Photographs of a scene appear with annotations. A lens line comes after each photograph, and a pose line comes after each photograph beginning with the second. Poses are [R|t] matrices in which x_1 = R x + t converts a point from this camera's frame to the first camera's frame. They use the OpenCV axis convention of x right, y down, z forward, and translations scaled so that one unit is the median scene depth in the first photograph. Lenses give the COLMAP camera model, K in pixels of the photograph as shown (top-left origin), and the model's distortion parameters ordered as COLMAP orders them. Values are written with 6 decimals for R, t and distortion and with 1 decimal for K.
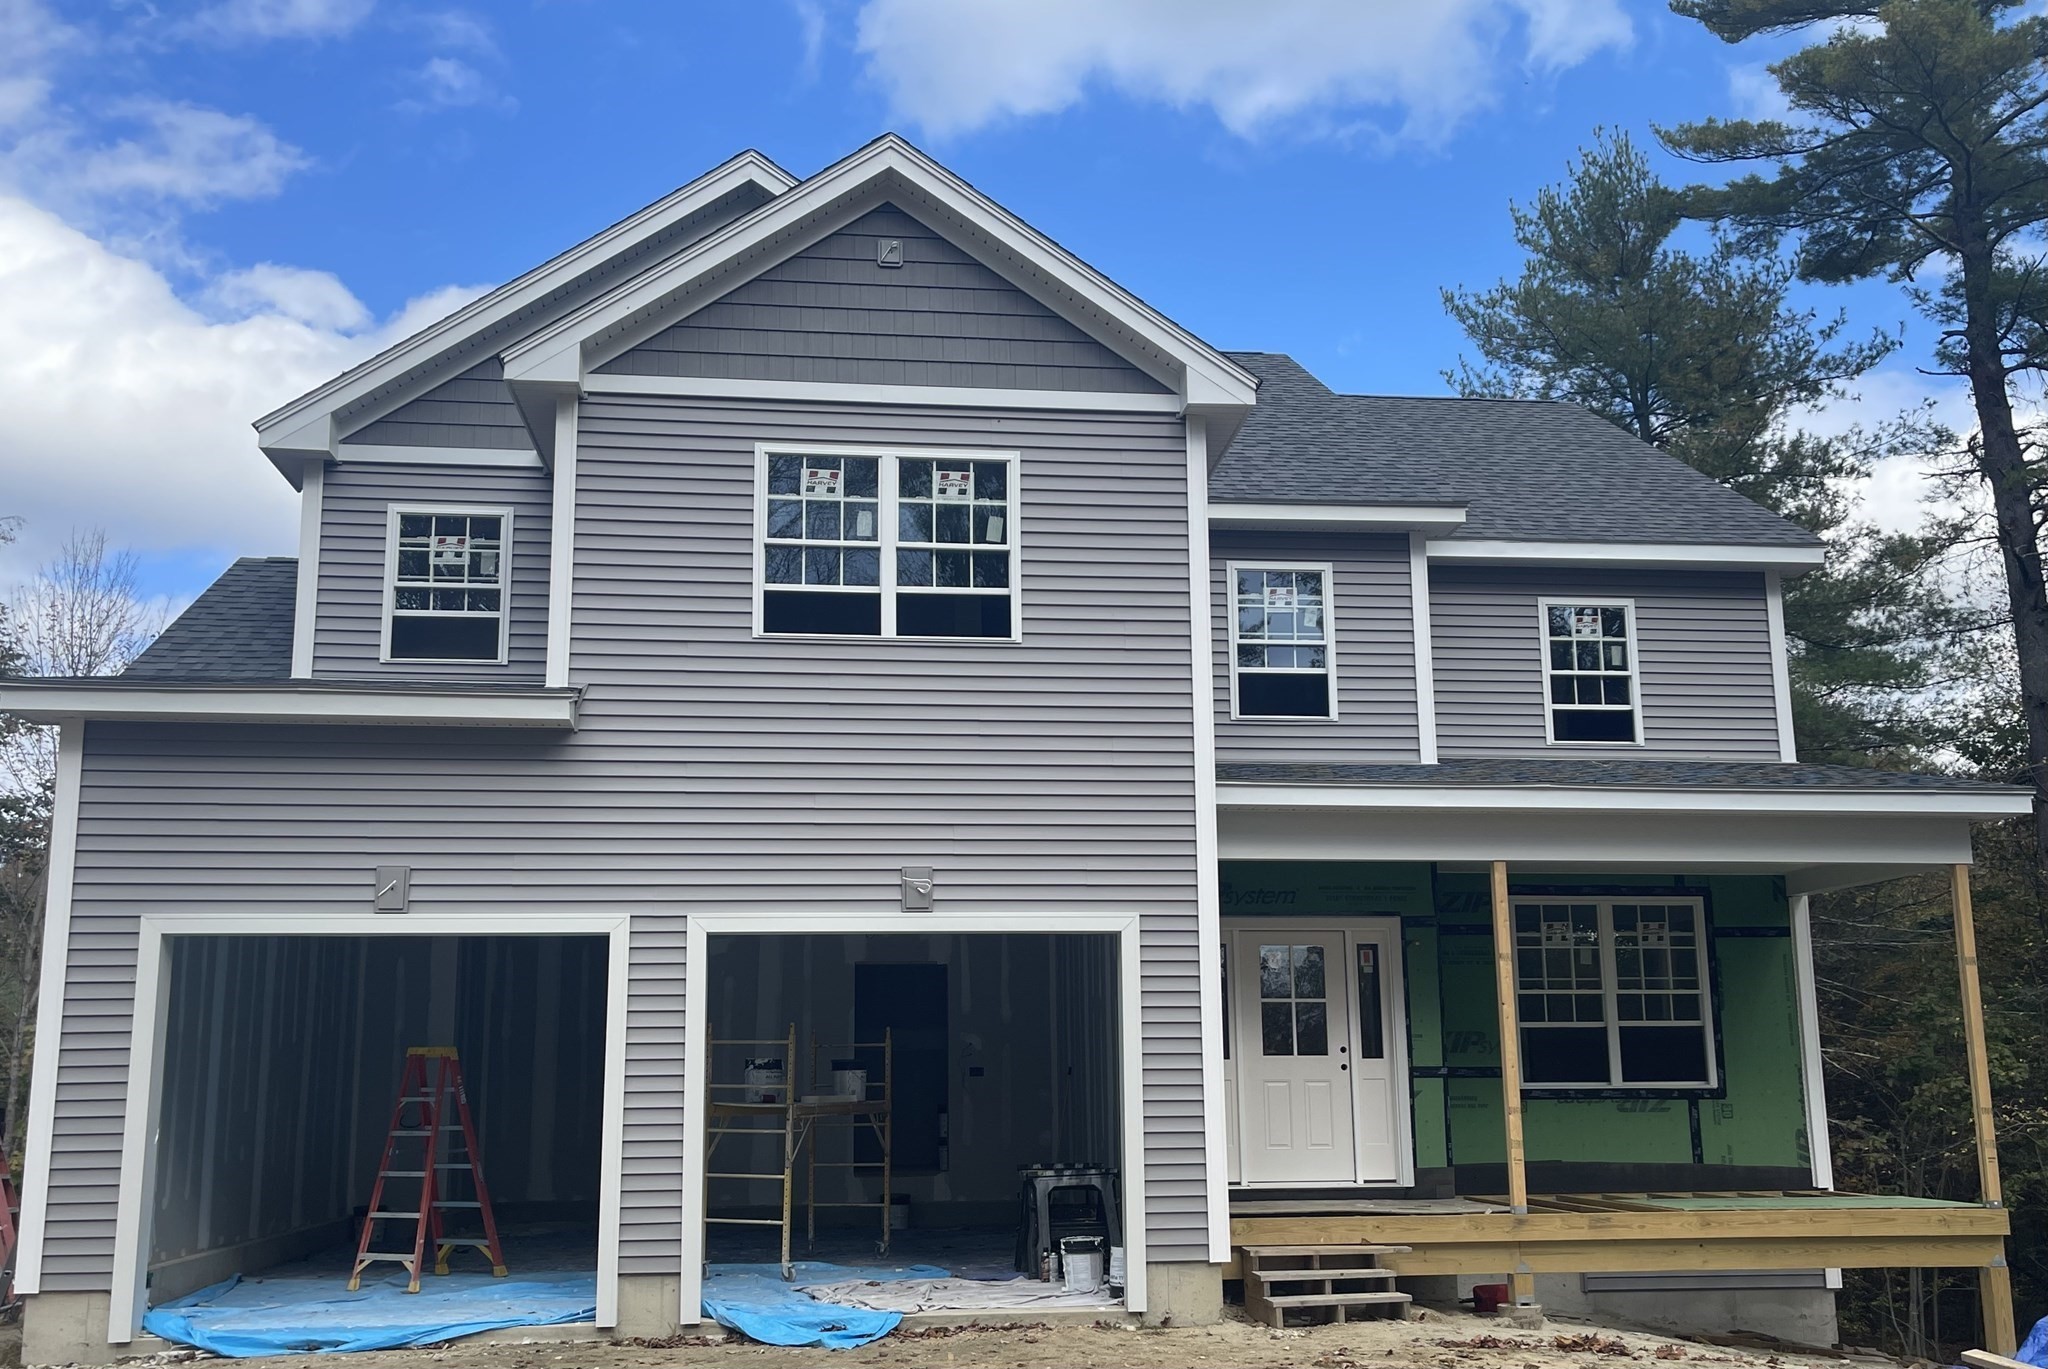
lens RADIAL K [[1741.5, 0, 1045.7], [0, 1741.5, 777.4], [0, 0, 1]] dist [0.047247, -0.030232]
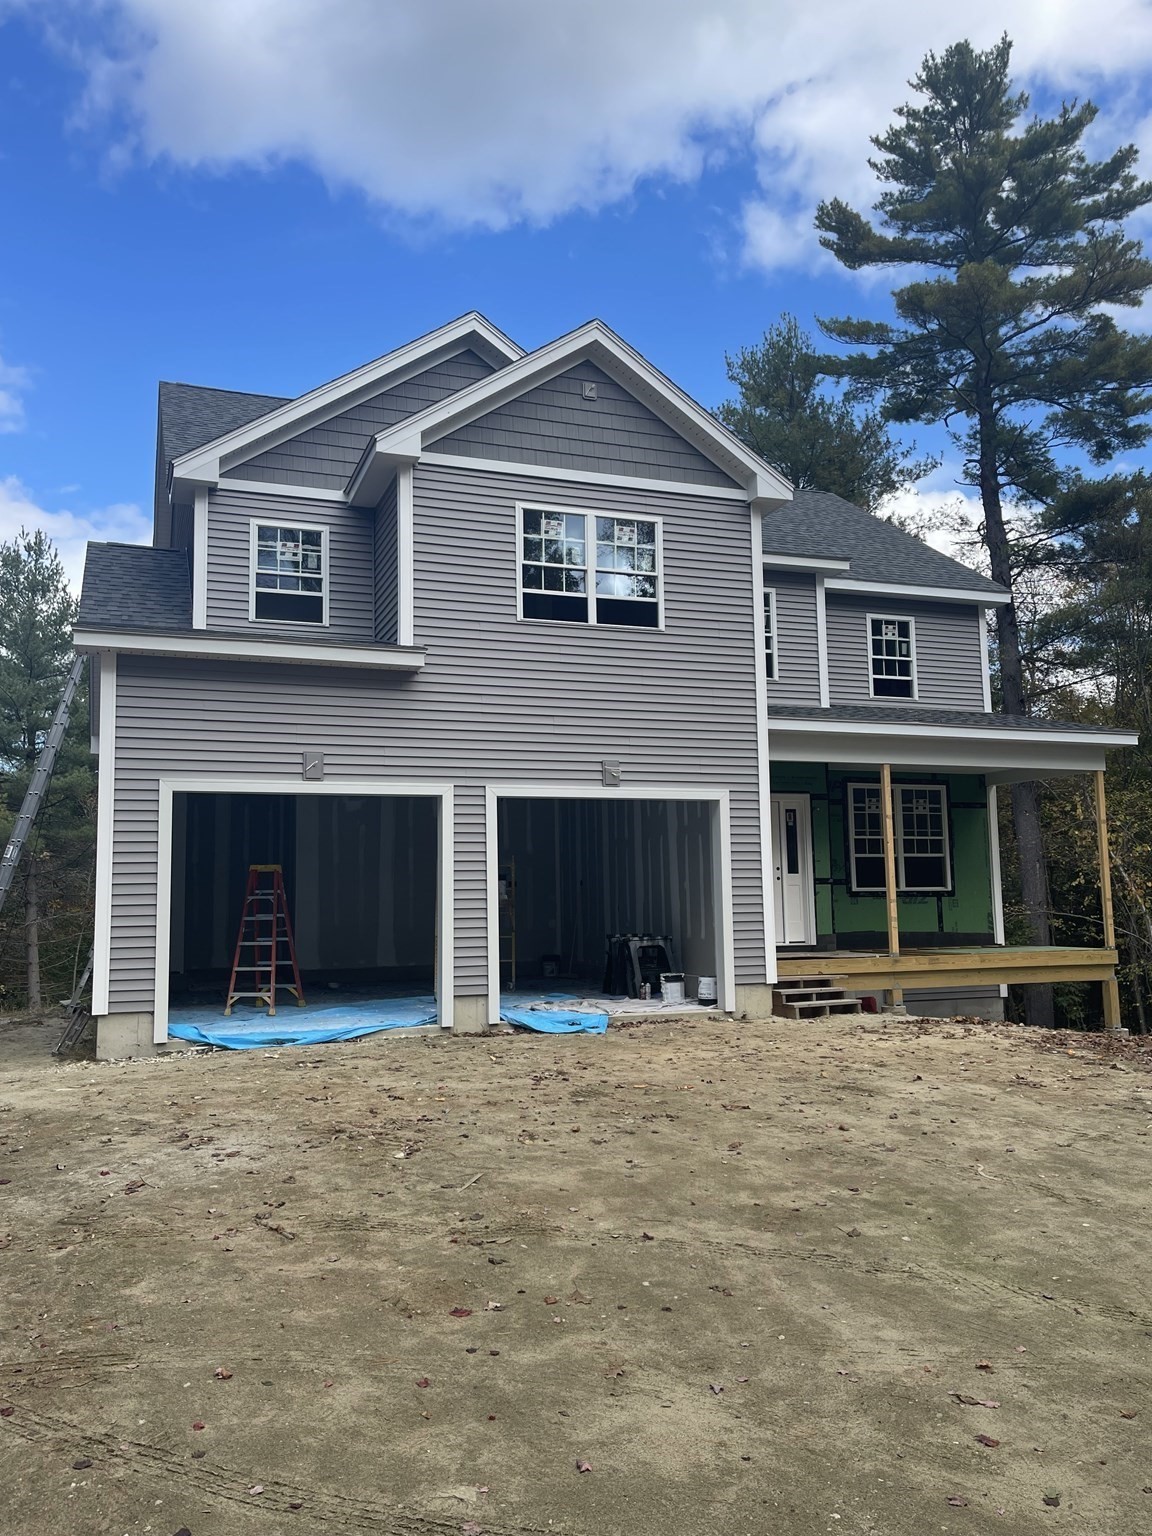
lens RADIAL K [[1158.6, 0, 575.1], [0, 1158.6, 764.3], [0, 0, 1]] dist [0.043875, -0.005067]
pose [[0.971335, 0.023072, 0.236593, -0.345742], [-0.036155, 0.998039, 0.051107, -0.001372], [-0.234950, -0.058196, 0.970264, -0.088871]]
